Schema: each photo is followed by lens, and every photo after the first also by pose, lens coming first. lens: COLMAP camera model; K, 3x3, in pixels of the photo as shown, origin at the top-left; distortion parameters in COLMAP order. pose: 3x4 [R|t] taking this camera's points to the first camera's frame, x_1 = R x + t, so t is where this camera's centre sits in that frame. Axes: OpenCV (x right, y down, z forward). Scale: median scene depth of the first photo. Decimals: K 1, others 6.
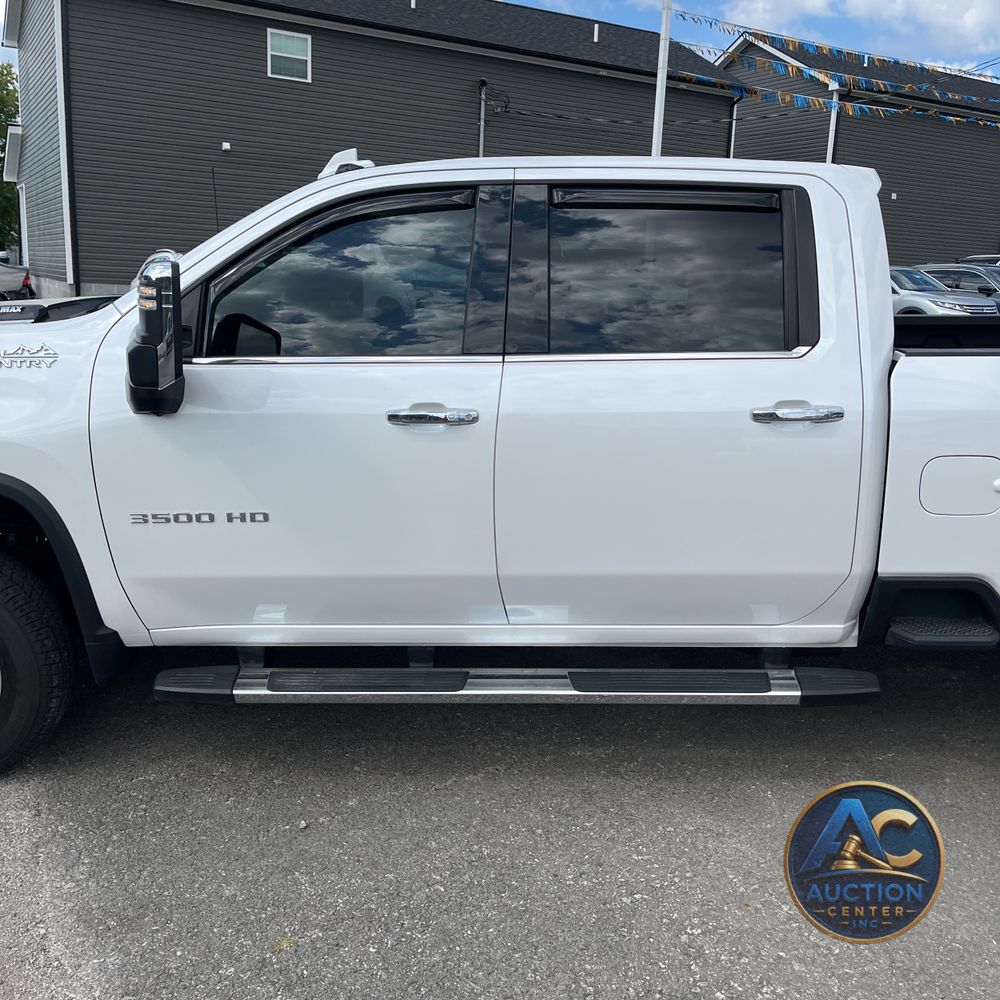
lens RADIAL K [[1010.7, 0, 499.2], [0, 1010.7, 494.5], [0, 0, 1]] dist [0.017907, 0.000000]
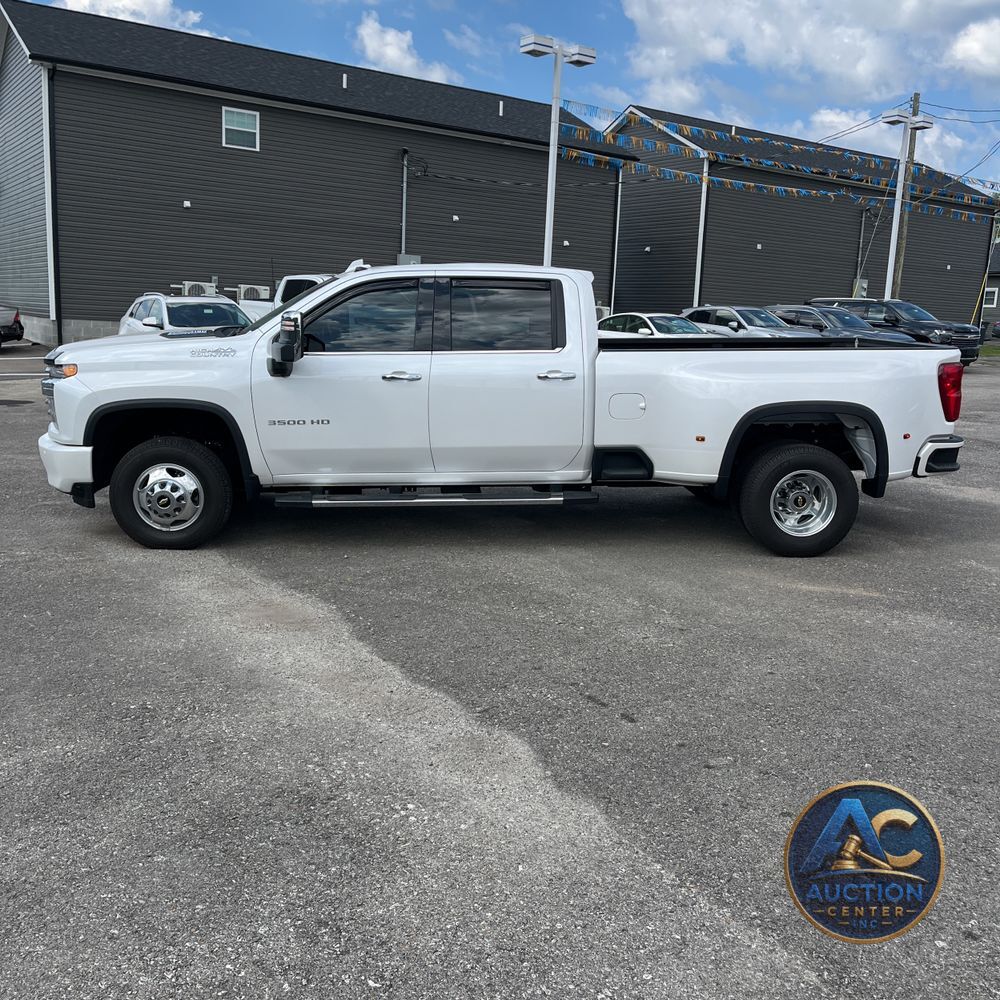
lens RADIAL K [[1010.7, 0, 498.9], [0, 1010.7, 506.1], [0, 0, 1]] dist [0.017907, 0.000000]
pose [[0.996926, -0.012773, 0.077300, -0.022604], [0.014628, 0.999617, -0.023476, 0.250844], [-0.076971, 0.024535, 0.996731, -1.204738]]
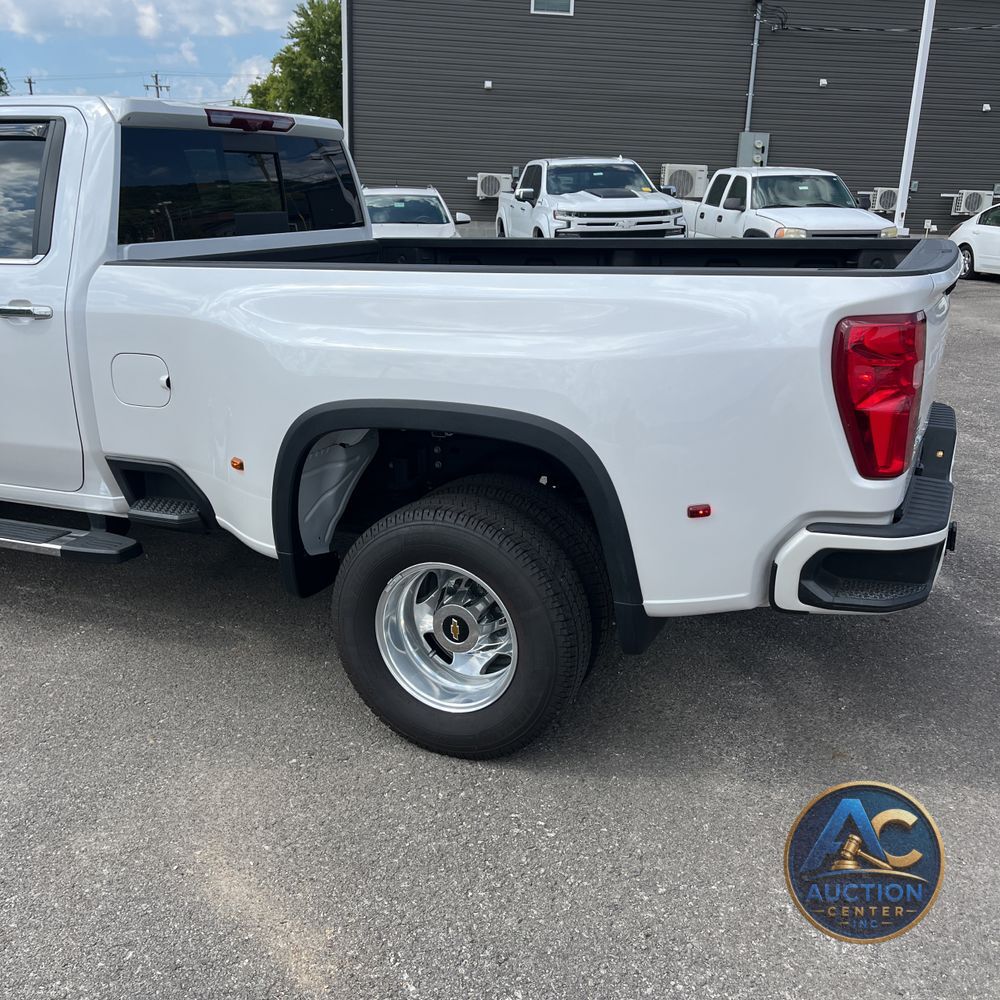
lens RADIAL K [[1010.7, 0, 508.4], [0, 1010.7, 495.3], [0, 0, 1]] dist [0.017907, 0.000000]
pose [[0.921602, 0.098359, -0.375466, 1.170946], [-0.075163, 0.994273, 0.075972, 0.002600], [0.380788, -0.041795, 0.923717, 0.084660]]
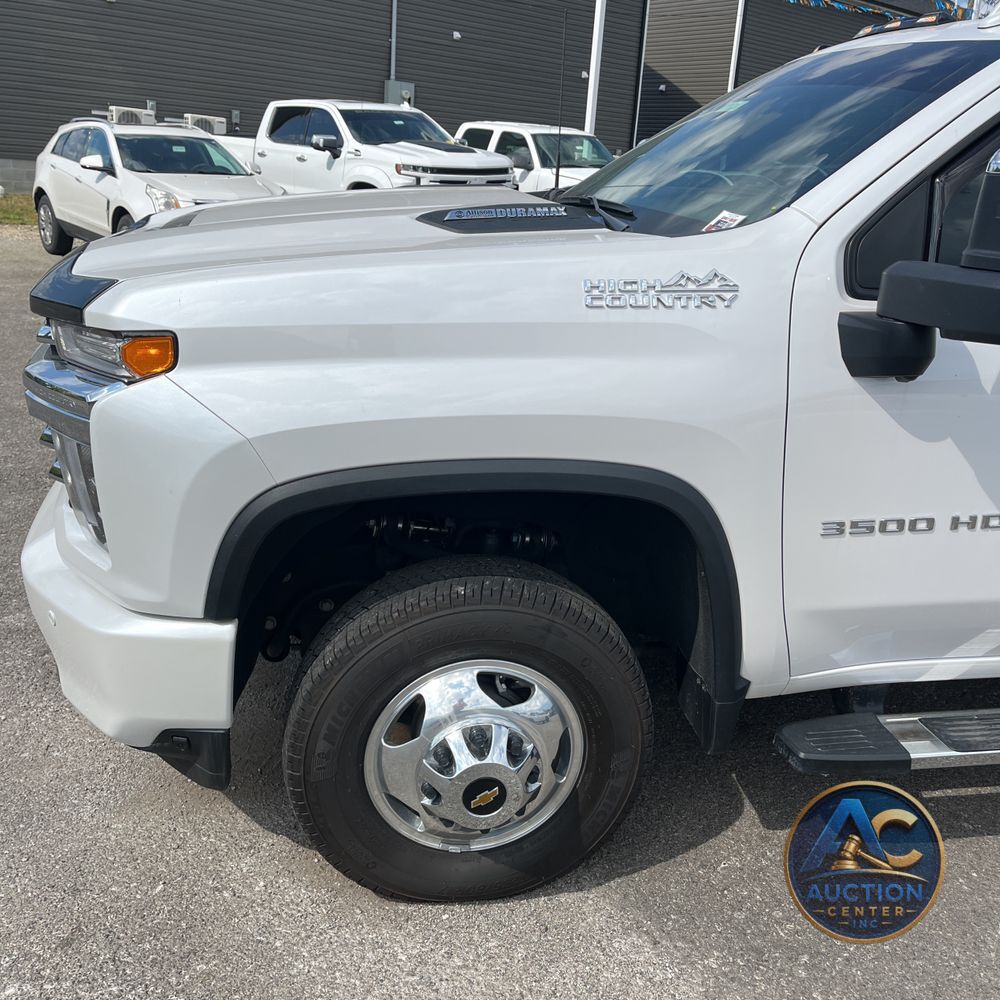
lens RADIAL K [[1010.7, 0, 497.8], [0, 1010.7, 495.5], [0, 0, 1]] dist [0.017907, 0.000000]
pose [[0.985080, -0.027194, 0.169934, -0.642809], [0.009116, 0.994295, 0.106272, -0.068248], [-0.171854, -0.103138, 0.979708, 0.336805]]
